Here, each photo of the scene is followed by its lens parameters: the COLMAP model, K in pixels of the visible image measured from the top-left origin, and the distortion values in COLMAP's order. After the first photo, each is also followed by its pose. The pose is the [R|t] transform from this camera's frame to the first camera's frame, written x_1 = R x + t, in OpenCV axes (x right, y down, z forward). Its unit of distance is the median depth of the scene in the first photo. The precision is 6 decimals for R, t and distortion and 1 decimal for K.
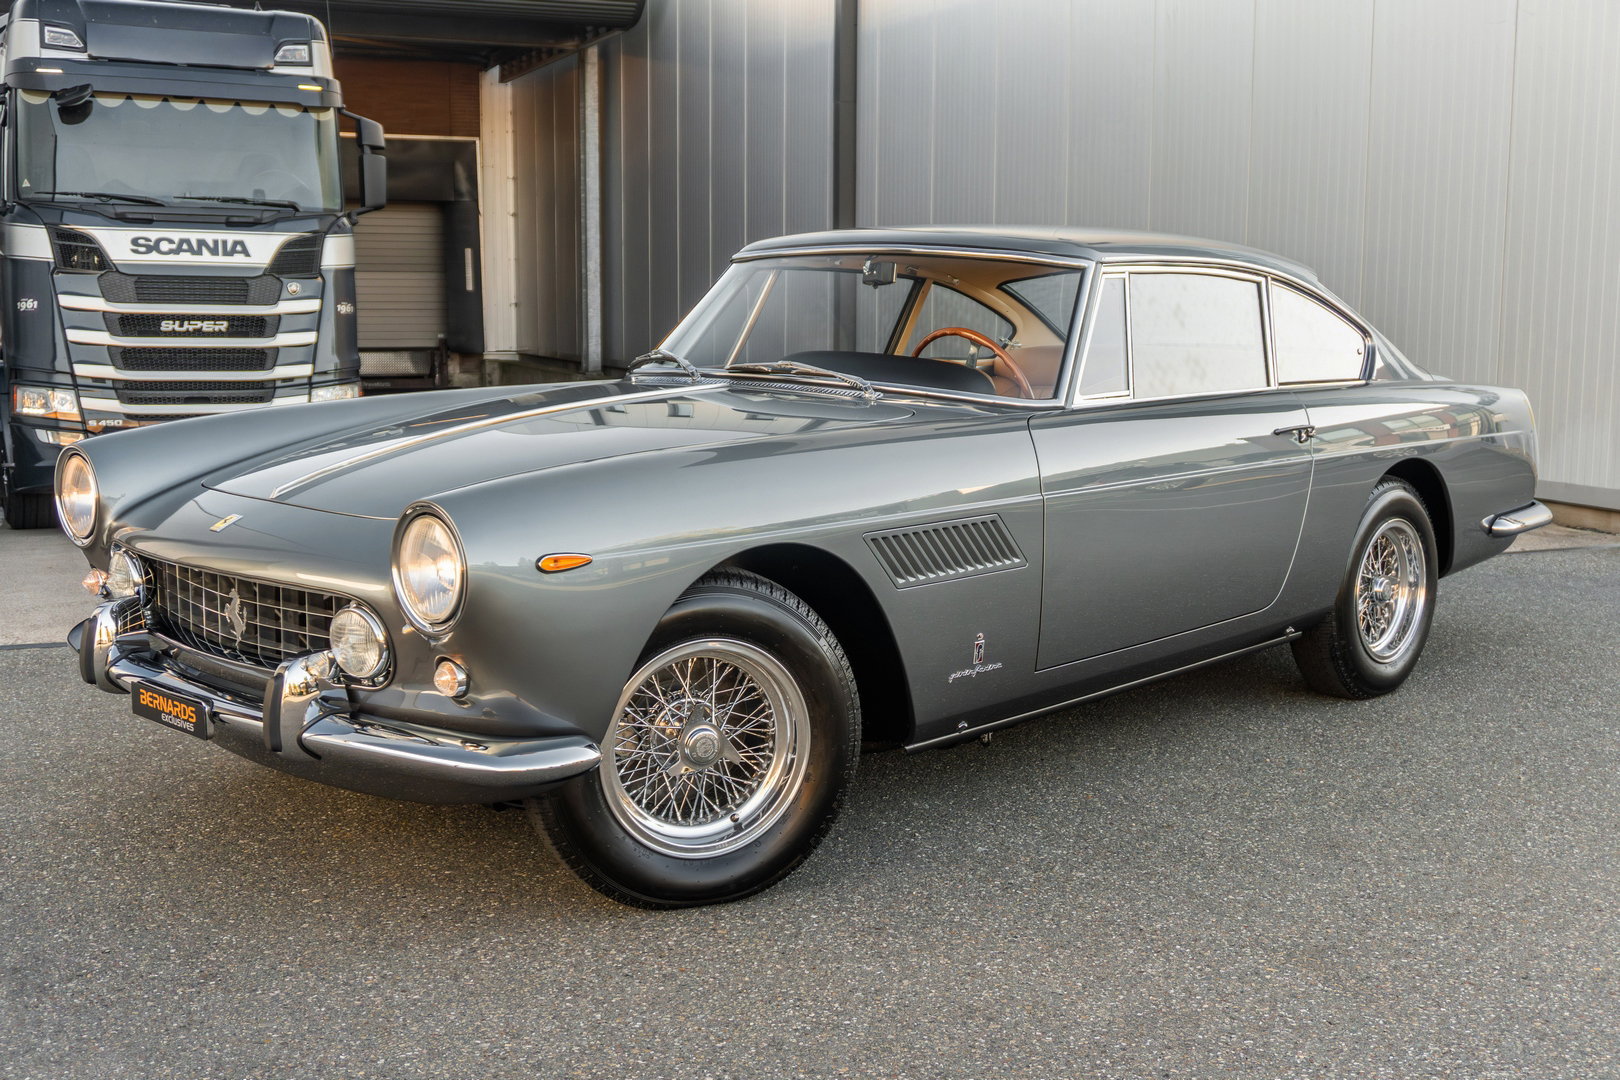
lens RADIAL K [[1850.3, 0, 808.3], [0, 1850.3, 539.7], [0, 0, 1]] dist [0.001081, 0.000000]
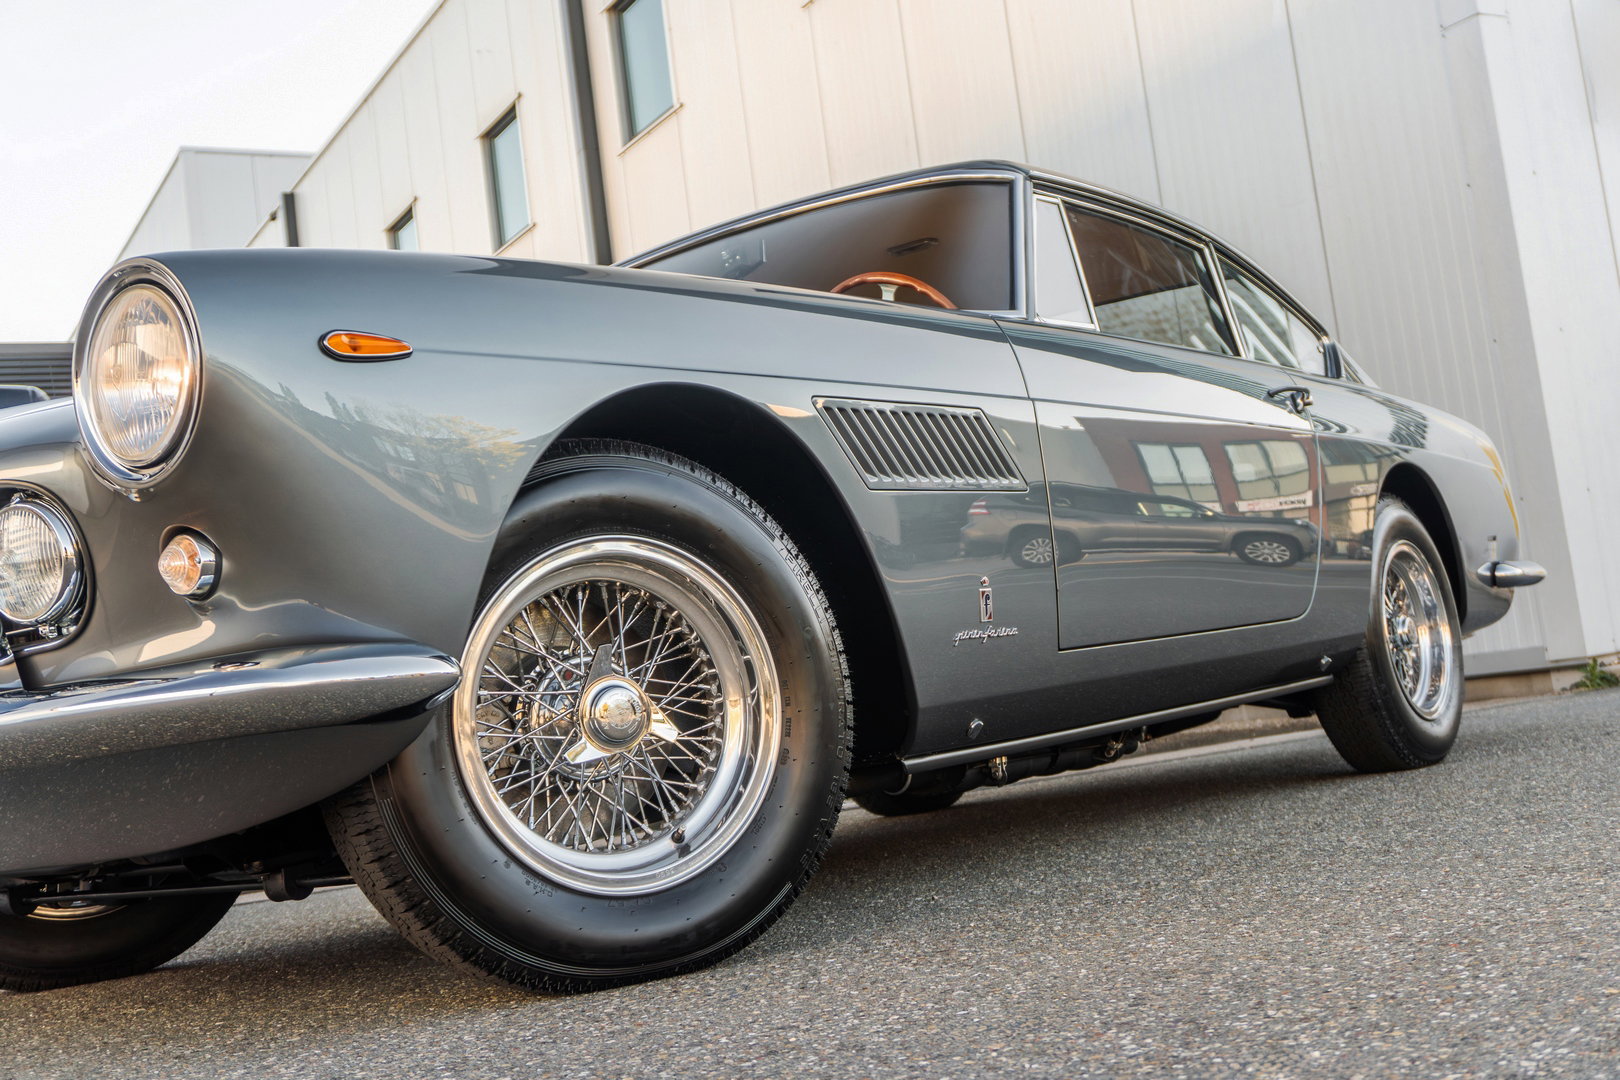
lens RADIAL K [[1850.3, 0, 809.1], [0, 1850.3, 533.7], [0, 0, 1]] dist [0.001081, 0.000000]
pose [[0.984685, -0.117148, 0.129116, -0.064336], [0.144816, 0.961968, -0.231617, 0.200838], [-0.097072, 0.246768, 0.964200, 0.359668]]
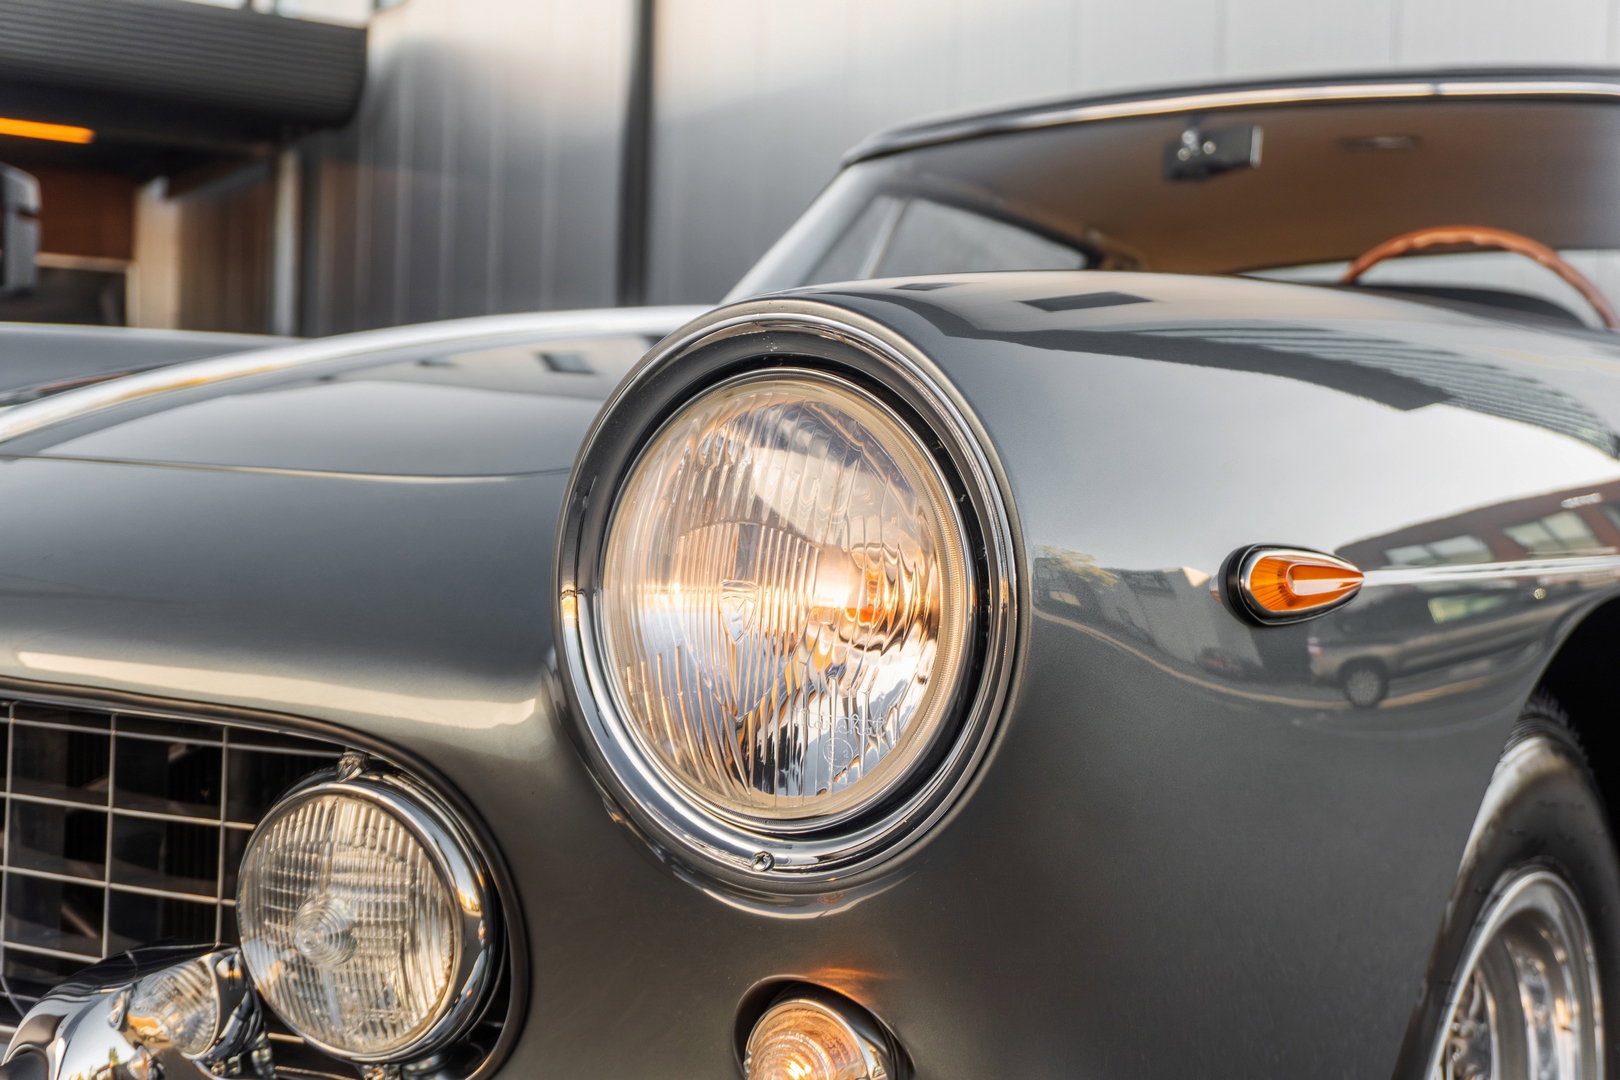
lens RADIAL K [[2056.0, 0, 814.4], [0, 2056.0, 534.1], [0, 0, 1]] dist [0.019118, 0.000000]
pose [[0.986643, 0.021678, 0.161448, -0.209040], [-0.002514, 0.993014, -0.117966, 0.032952], [-0.162878, 0.115985, 0.979805, 0.642091]]
